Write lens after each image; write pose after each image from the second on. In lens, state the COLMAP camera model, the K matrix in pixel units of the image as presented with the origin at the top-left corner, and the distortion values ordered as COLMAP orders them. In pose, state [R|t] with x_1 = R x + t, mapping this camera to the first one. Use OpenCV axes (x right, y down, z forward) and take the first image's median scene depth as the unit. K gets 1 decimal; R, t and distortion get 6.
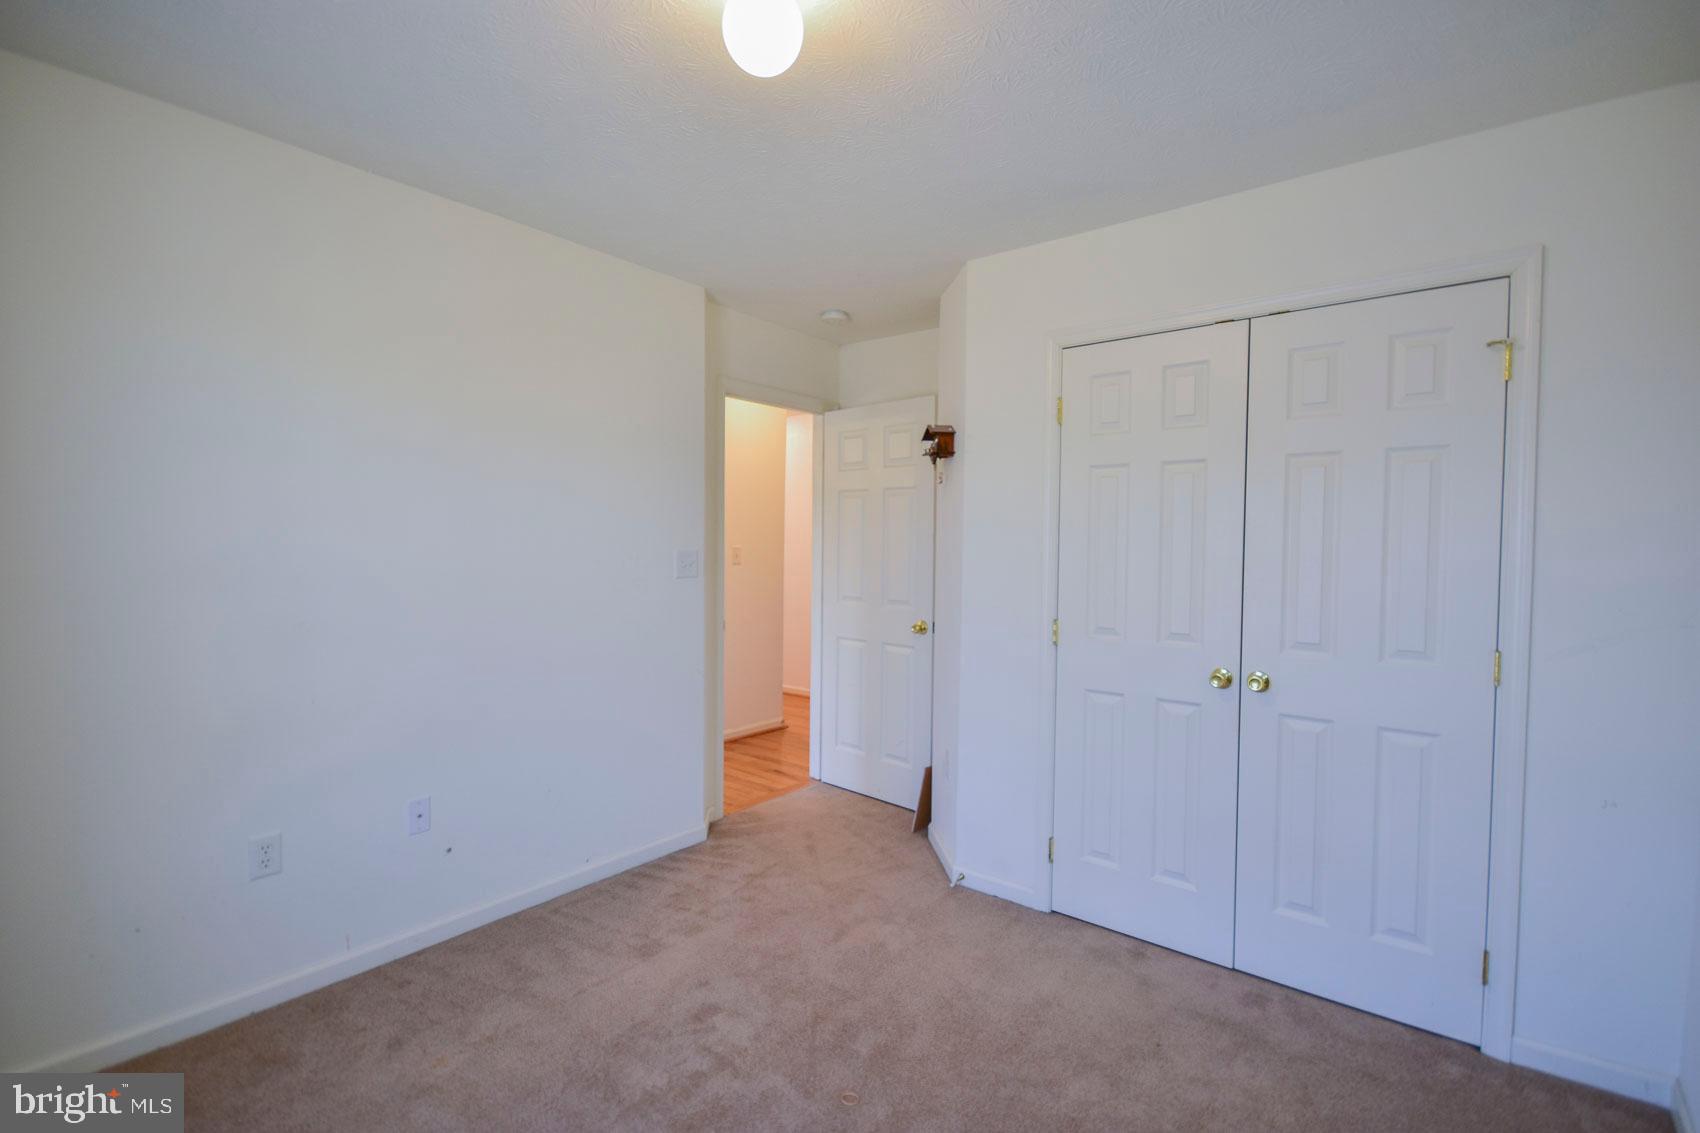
lens RADIAL K [[772.6, 0, 850.4], [0, 772.6, 562.1], [0, 0, 1]] dist [0.009561, -0.004240]
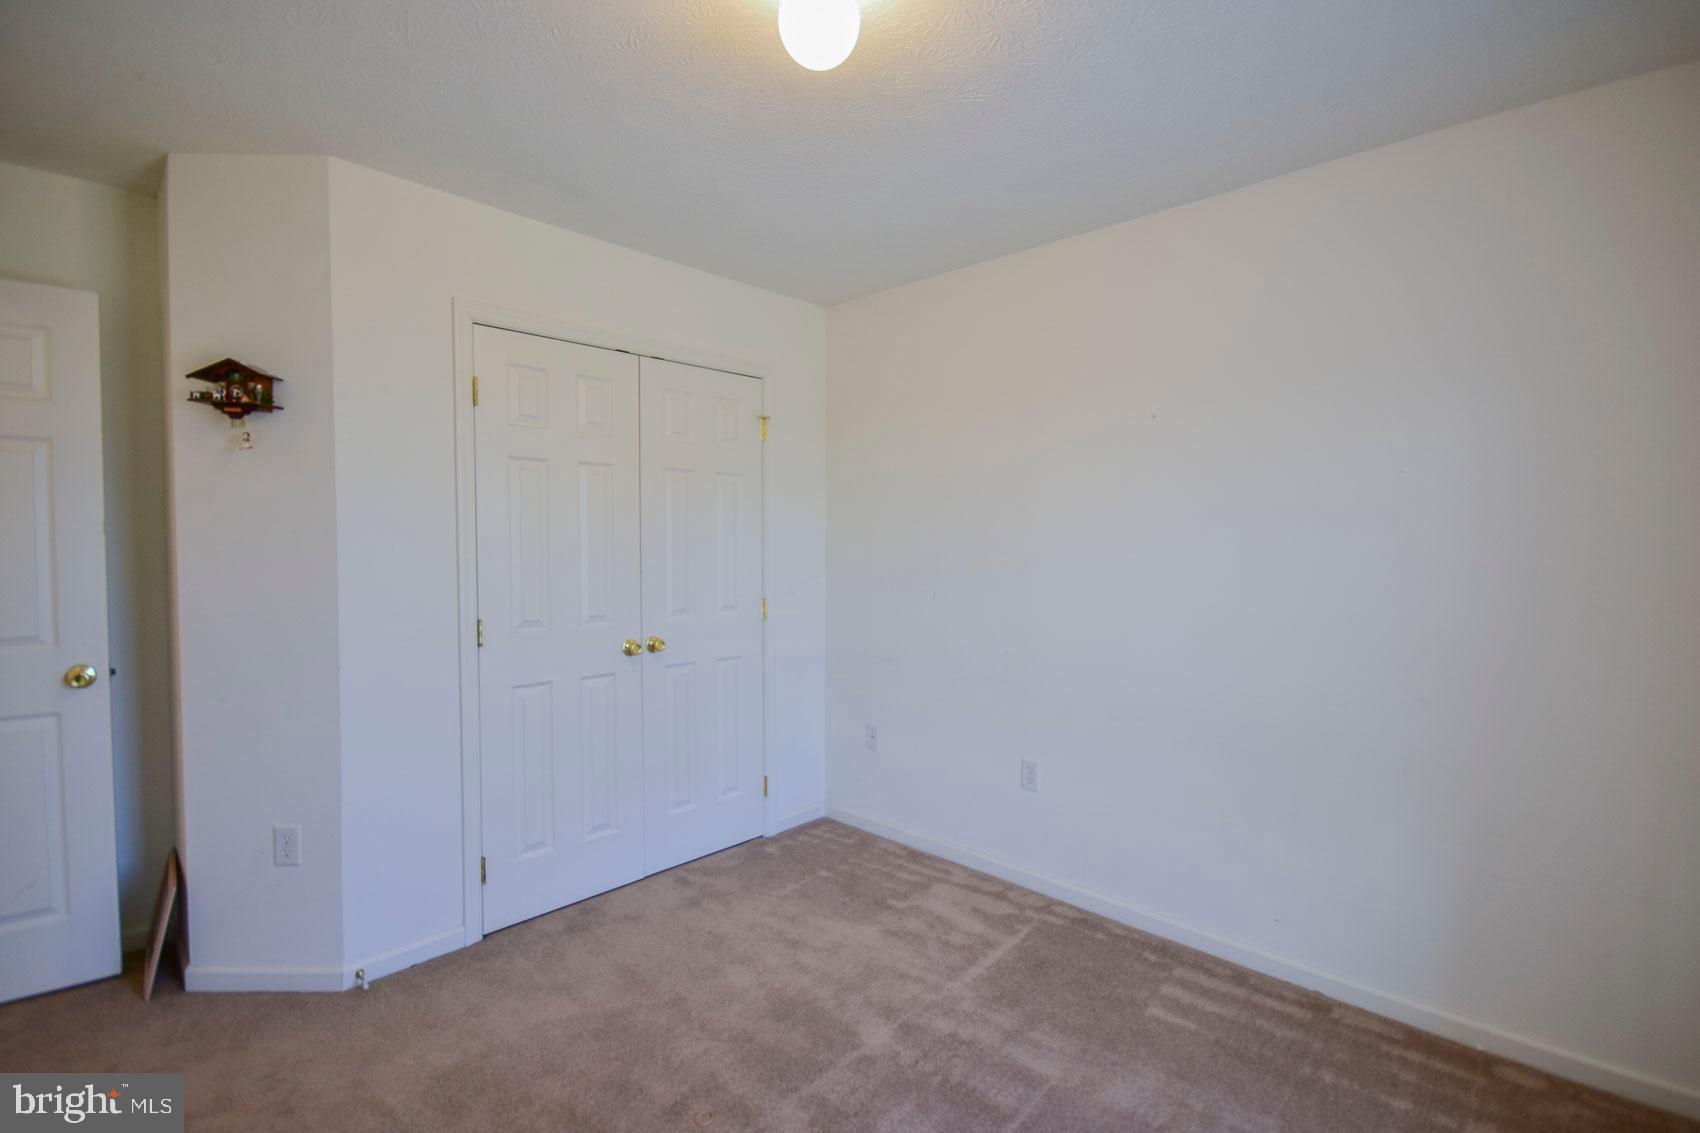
lens RADIAL K [[772.6, 0, 841.1], [0, 772.6, 571.8], [0, 0, 1]] dist [0.009561, -0.004240]
pose [[0.092319, -0.040419, 0.994909, -0.630417], [0.025052, 0.998954, 0.038258, -0.006562], [-0.995414, 0.021393, 0.093235, 0.505843]]
